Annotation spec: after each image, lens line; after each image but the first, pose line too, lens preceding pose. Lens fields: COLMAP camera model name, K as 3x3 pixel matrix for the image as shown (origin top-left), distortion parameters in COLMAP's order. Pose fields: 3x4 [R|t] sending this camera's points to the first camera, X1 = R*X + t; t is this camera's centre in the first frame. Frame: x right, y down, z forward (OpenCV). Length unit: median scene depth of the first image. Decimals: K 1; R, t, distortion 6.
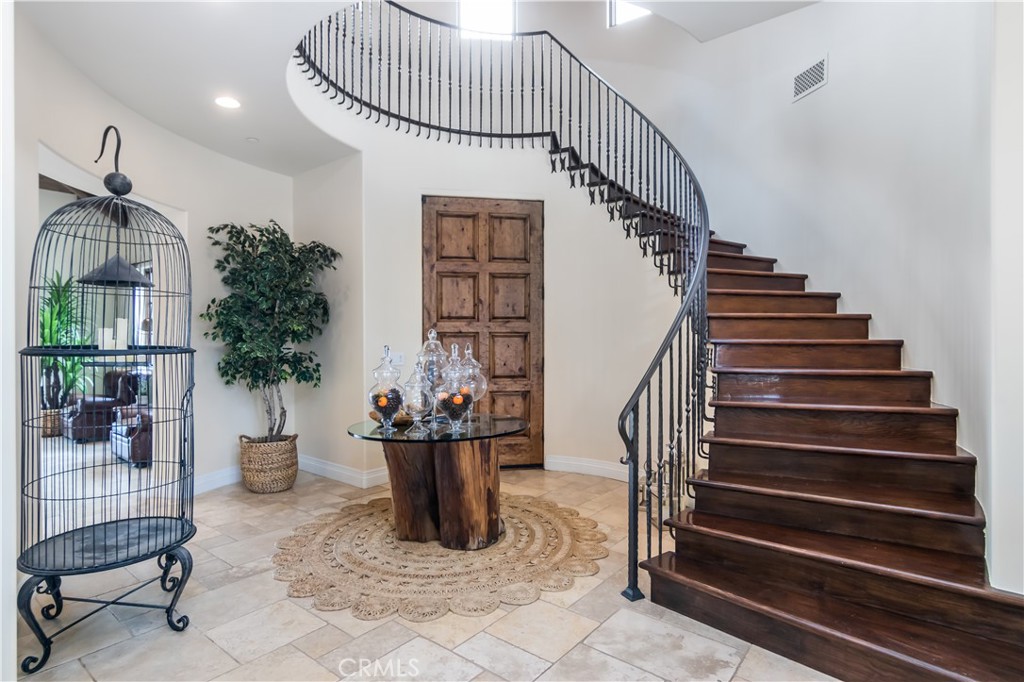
lens RADIAL K [[532.1, 0, 521.8], [0, 532.1, 349.4], [0, 0, 1]] dist [-0.002208, 0.002079]
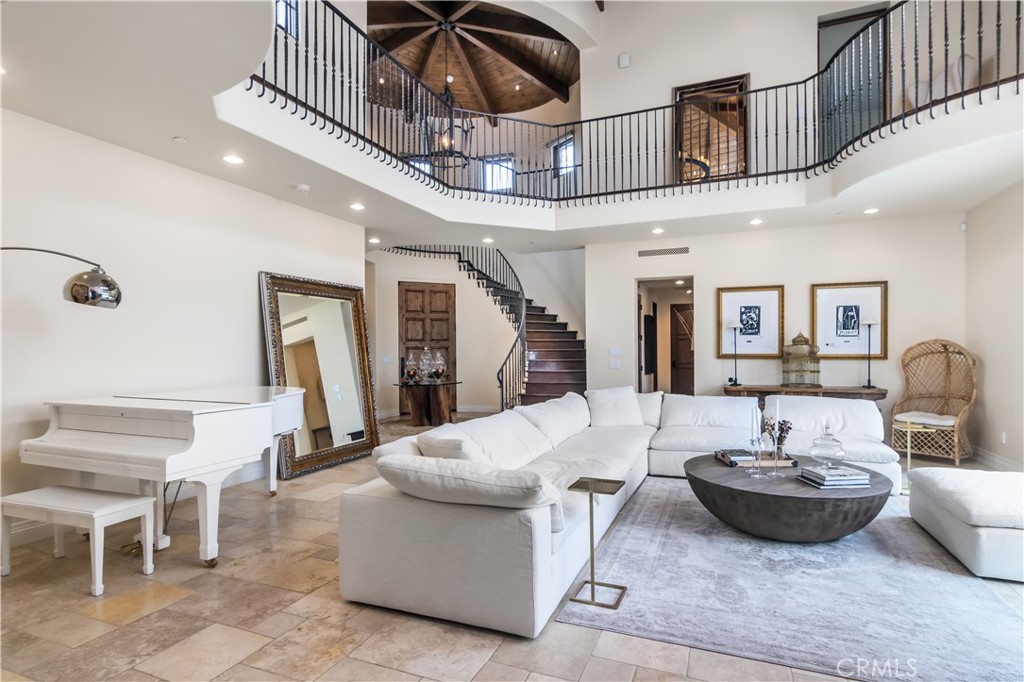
lens RADIAL K [[532.1, 0, 512.9], [0, 532.1, 347.5], [0, 0, 1]] dist [-0.002208, 0.002079]
pose [[0.966059, -0.002333, 0.258312, -0.288153], [0.009850, 0.999565, -0.027810, 0.031696], [-0.258134, 0.029411, 0.965661, -1.103312]]
